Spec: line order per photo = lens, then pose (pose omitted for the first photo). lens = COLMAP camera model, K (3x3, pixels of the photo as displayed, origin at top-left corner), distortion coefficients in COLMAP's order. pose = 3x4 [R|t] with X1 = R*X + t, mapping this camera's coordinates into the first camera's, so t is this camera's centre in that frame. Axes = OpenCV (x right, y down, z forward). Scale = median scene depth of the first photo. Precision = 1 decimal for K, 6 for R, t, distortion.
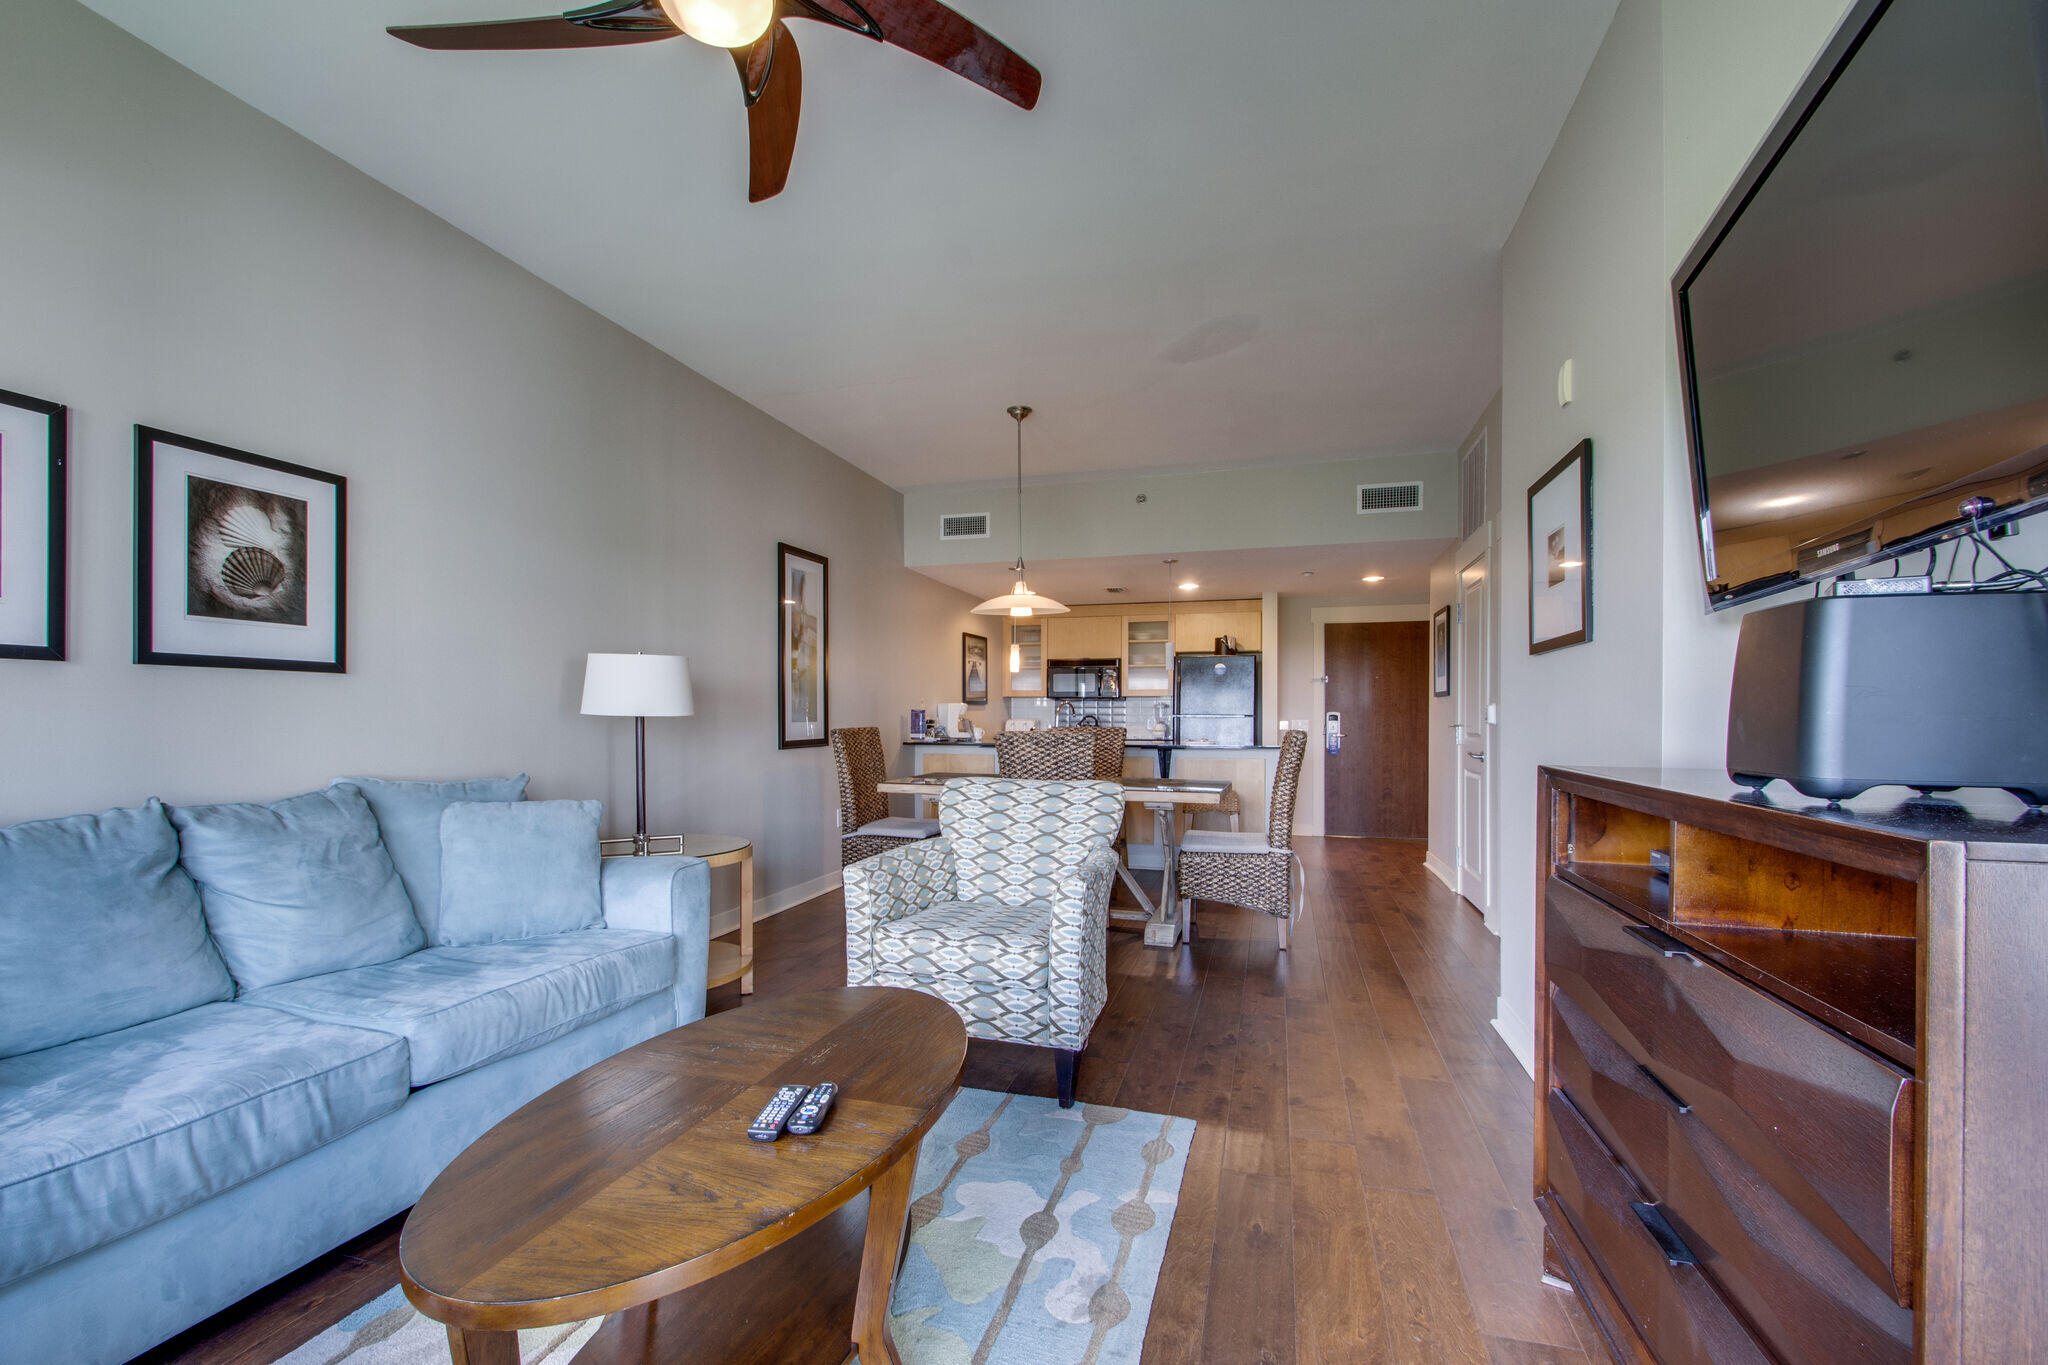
lens RADIAL K [[900.7, 0, 1012.6], [0, 900.7, 721.4], [0, 0, 1]] dist [0.022818, -0.010543]
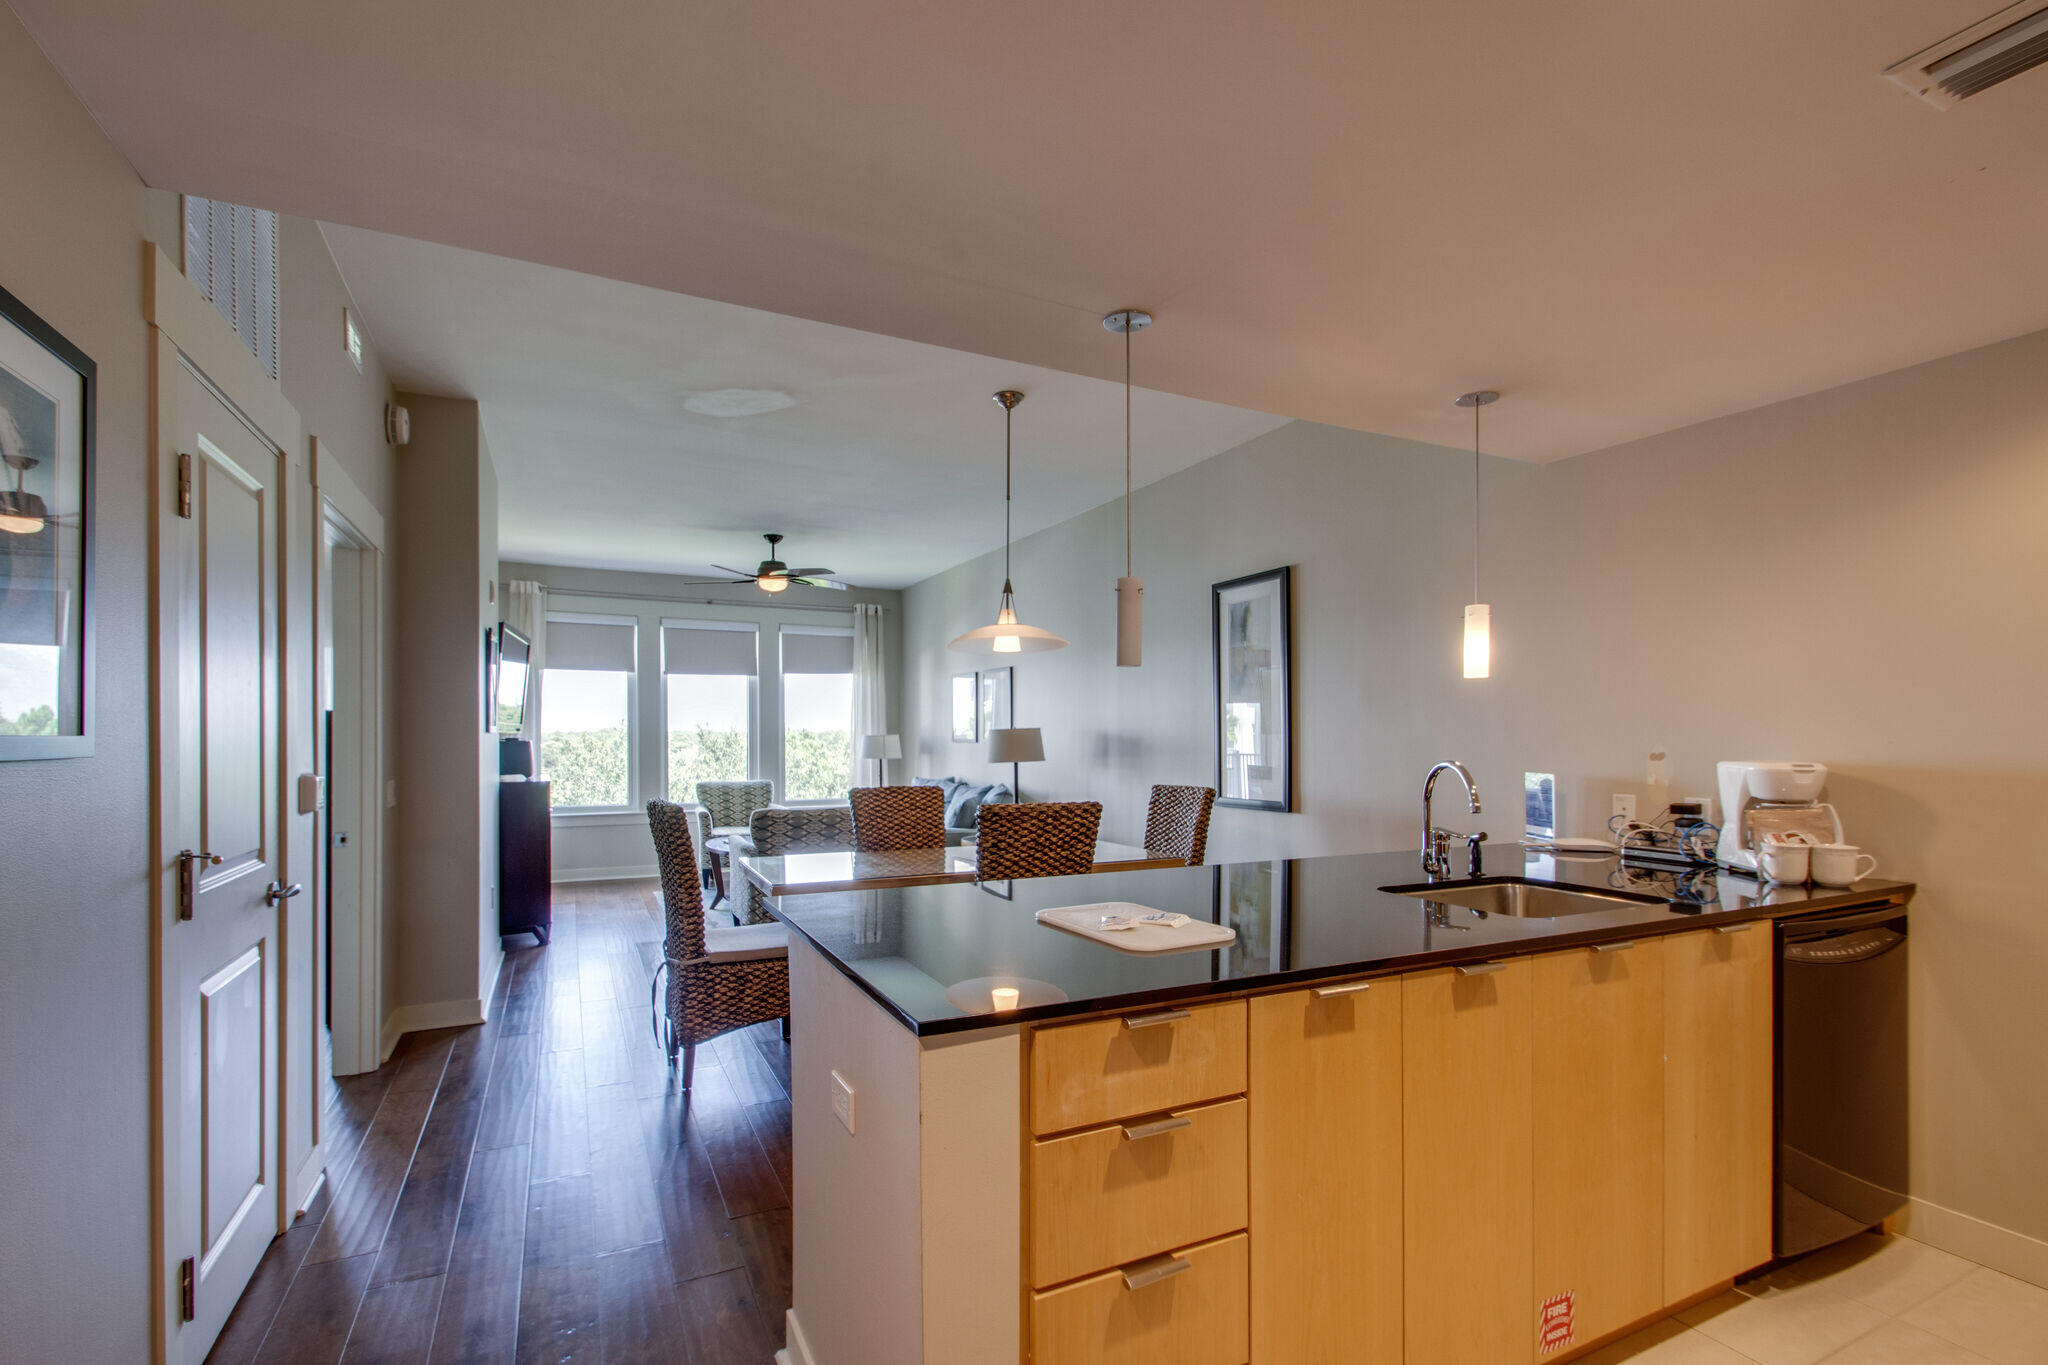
lens RADIAL K [[912.9, 0, 981.3], [0, 912.9, 732.5], [0, 0, 1]] dist [-0.002502, -0.000392]
pose [[-0.754683, -0.004427, -0.656074, 0.526564], [-0.005370, 0.999985, -0.000571, -0.040787], [0.656067, 0.003092, -0.754696, 1.499497]]
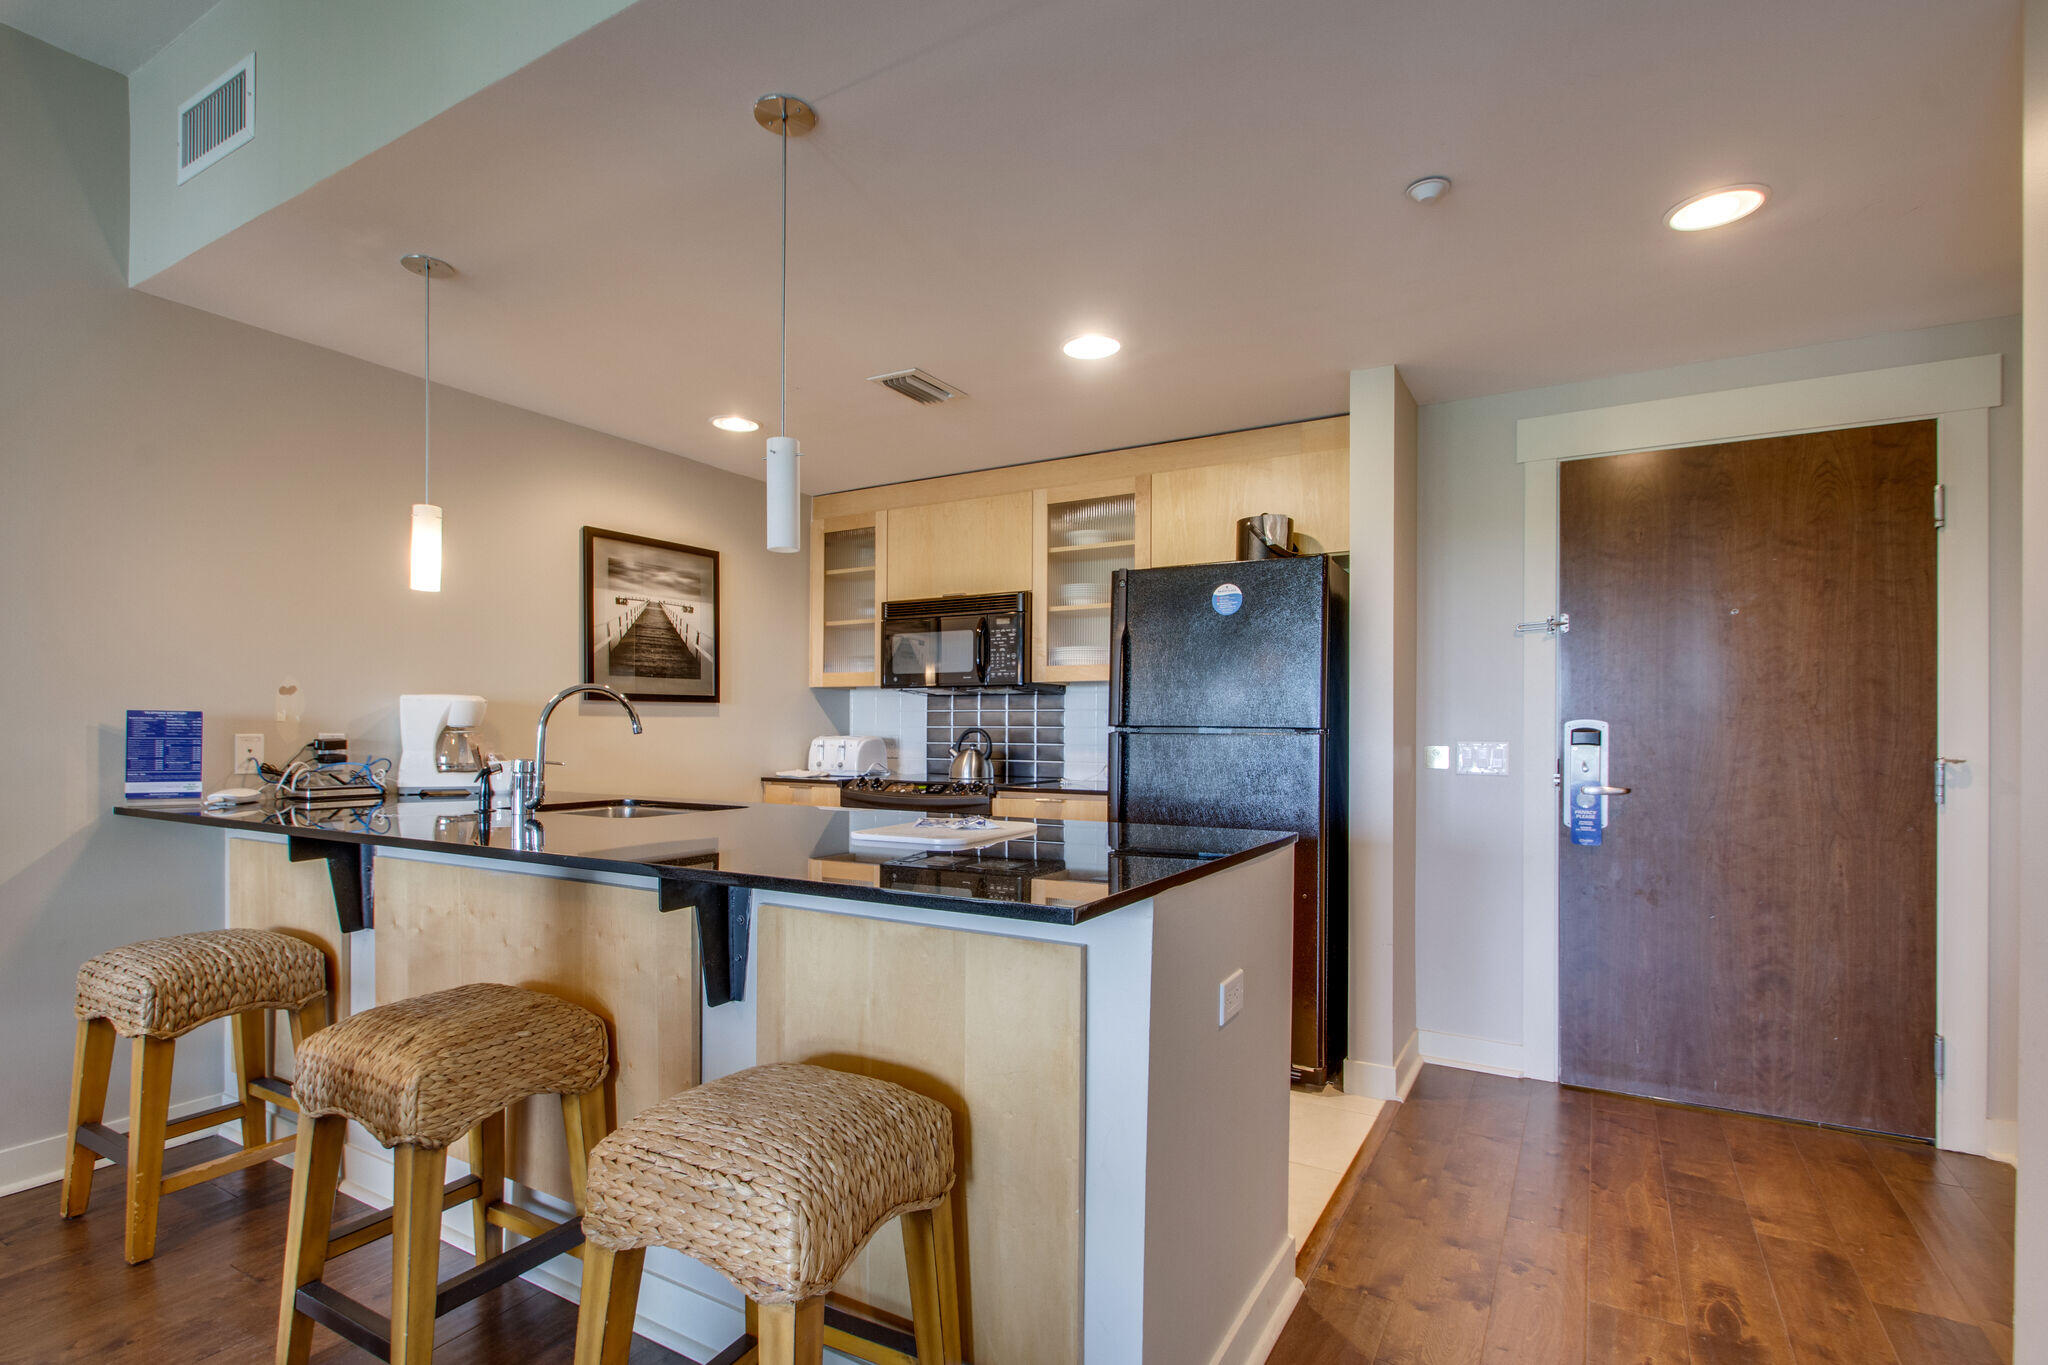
lens RADIAL K [[990.3, 0, 1000.1], [0, 990.3, 723.6], [0, 0, 1]] dist [0.019674, -0.020091]
pose [[0.966149, 0.001473, -0.257981, 0.382685], [-0.003707, 0.999960, -0.008176, -0.008110], [0.257959, 0.008856, 0.966115, 0.935791]]
